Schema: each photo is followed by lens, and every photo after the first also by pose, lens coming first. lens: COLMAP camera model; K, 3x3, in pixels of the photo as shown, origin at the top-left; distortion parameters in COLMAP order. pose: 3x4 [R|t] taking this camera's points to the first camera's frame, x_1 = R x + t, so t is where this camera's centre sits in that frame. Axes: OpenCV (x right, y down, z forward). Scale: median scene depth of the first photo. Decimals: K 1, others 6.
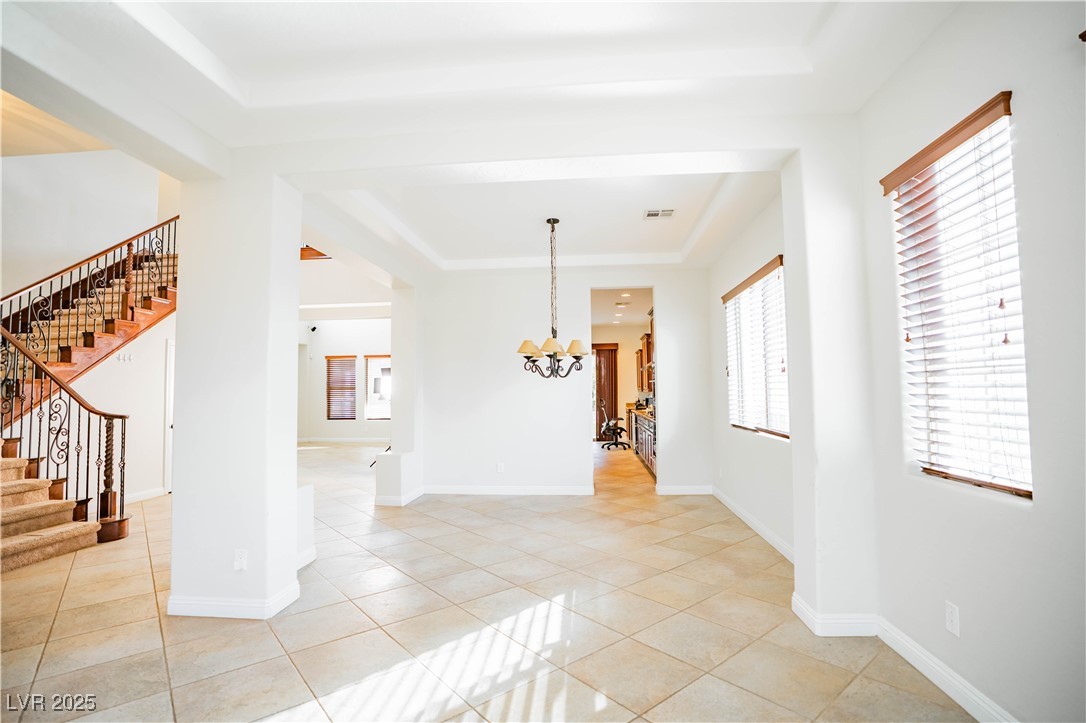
lens RADIAL K [[512.0, 0, 543.0], [0, 512.0, 361.5], [0, 0, 1]] dist [-0.063109, 0.024155]
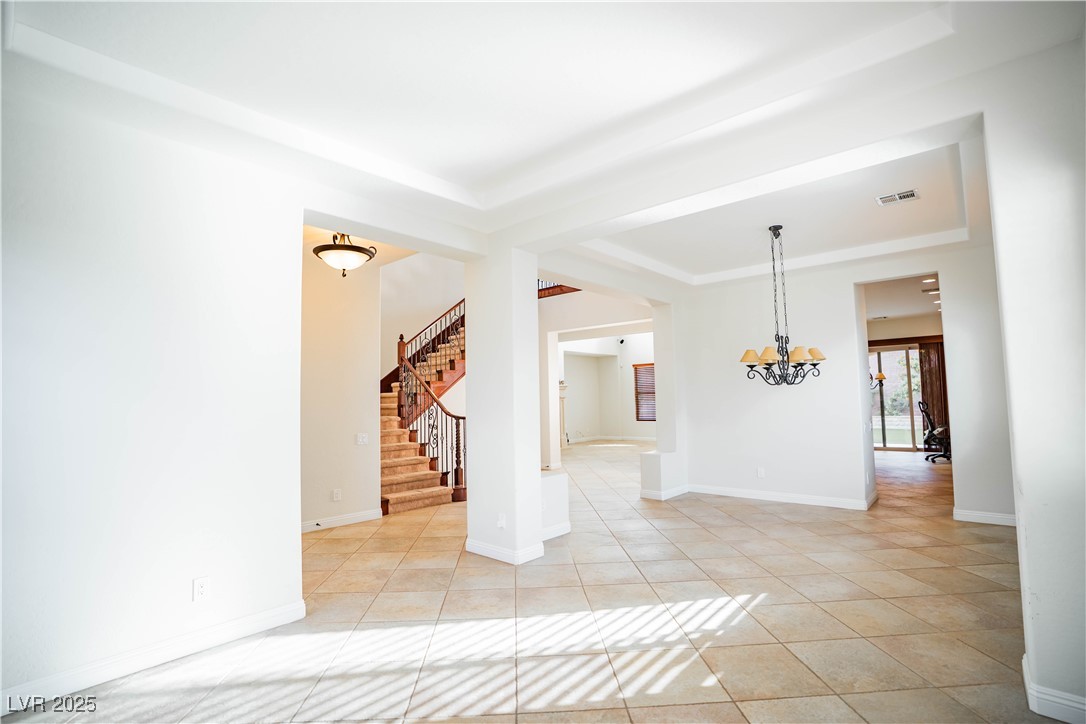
lens RADIAL K [[498.8, 0, 543.0], [0, 498.8, 362.0], [0, 0, 1]] dist [-0.079996, 0.038270]
pose [[0.803748, -0.046102, -0.593180, 0.225809], [0.043922, 0.998871, -0.018119, -0.017123], [0.593346, -0.011491, 0.804866, -0.044596]]
